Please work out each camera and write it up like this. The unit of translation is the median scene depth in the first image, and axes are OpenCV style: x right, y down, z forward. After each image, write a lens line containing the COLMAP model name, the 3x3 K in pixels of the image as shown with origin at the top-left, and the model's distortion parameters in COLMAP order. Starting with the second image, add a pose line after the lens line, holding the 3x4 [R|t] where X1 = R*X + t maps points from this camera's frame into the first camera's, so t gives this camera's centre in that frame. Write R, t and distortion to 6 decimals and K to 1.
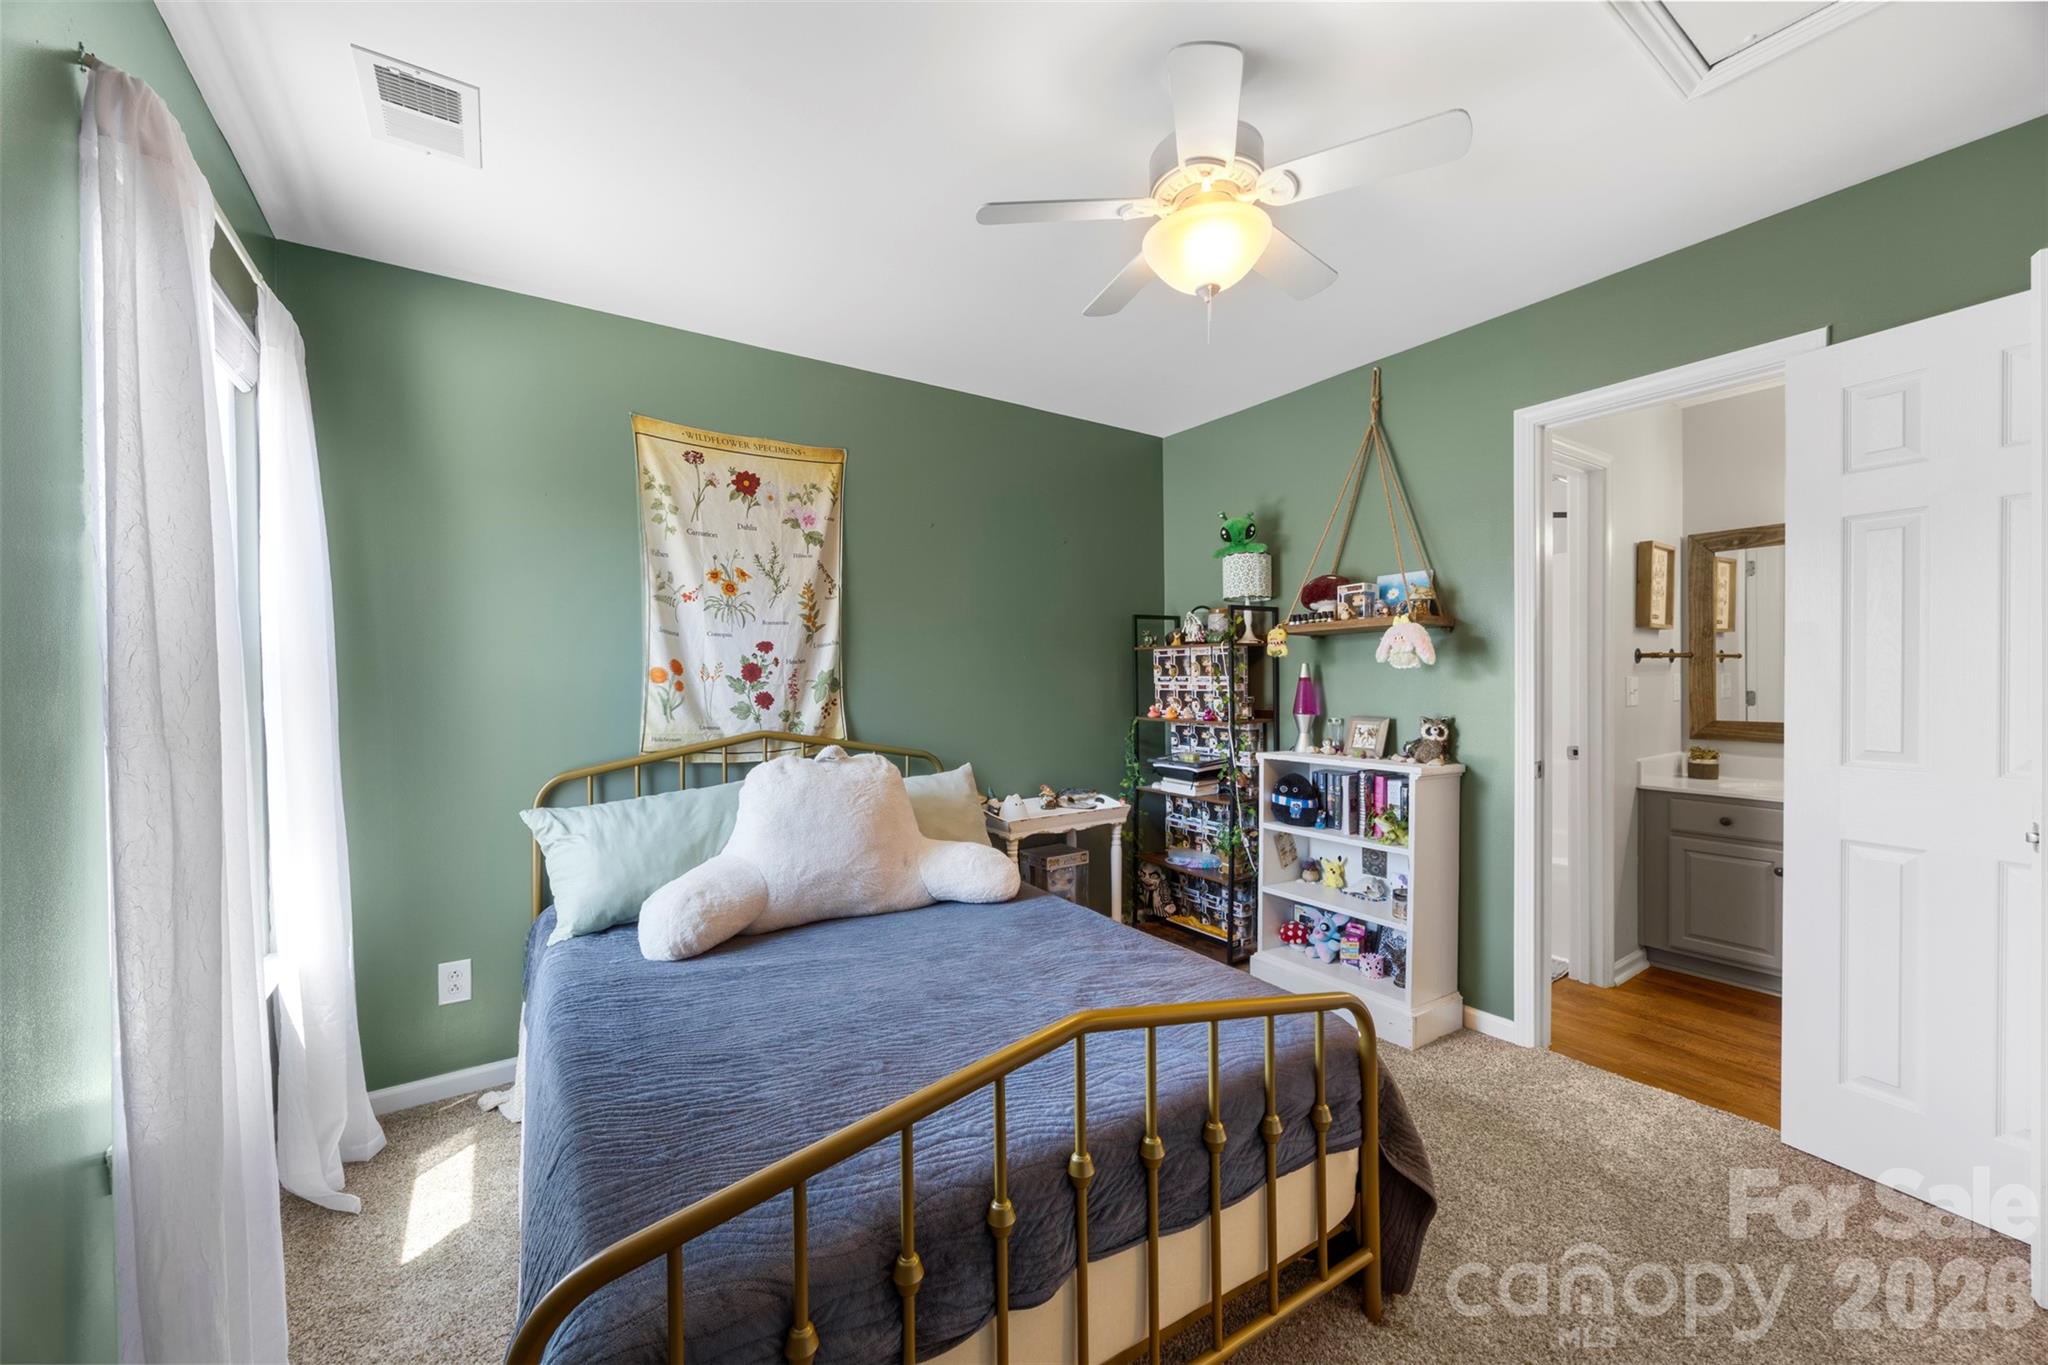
lens RADIAL K [[774.3, 0, 1019.3], [0, 774.3, 686.5], [0, 0, 1]] dist [-0.003672, 0.000199]
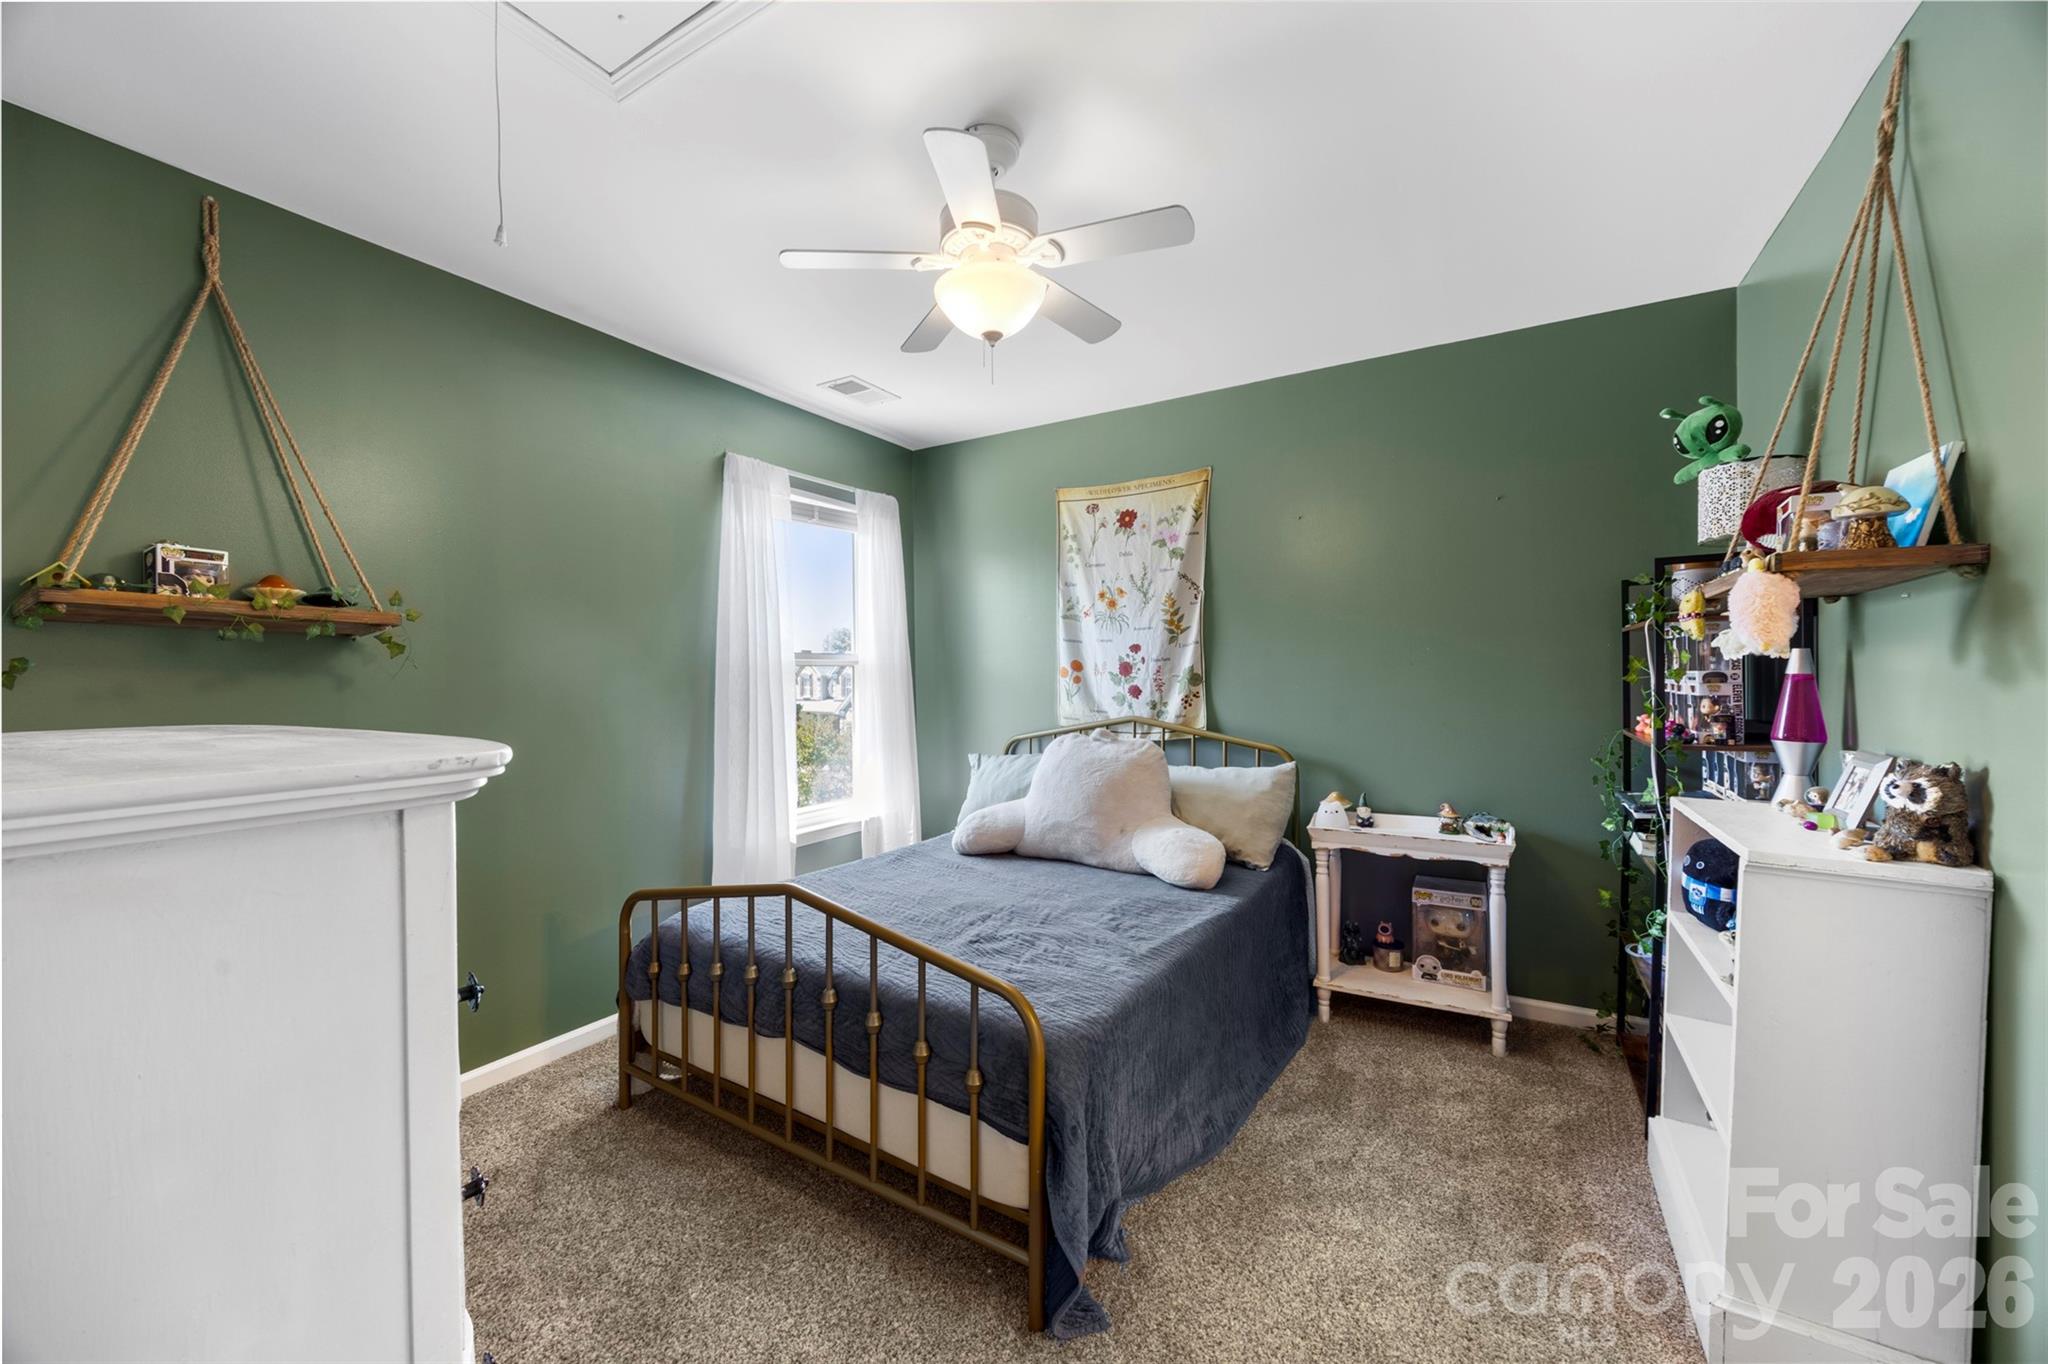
lens RADIAL K [[774.3, 0, 1019.3], [0, 774.3, 686.0], [0, 0, 1]] dist [-0.003672, 0.000199]
pose [[0.431793, 0.017966, -0.901794, 0.712383], [-0.004290, 0.999831, 0.017865, -0.012471], [0.901962, -0.003845, 0.431797, 0.295973]]
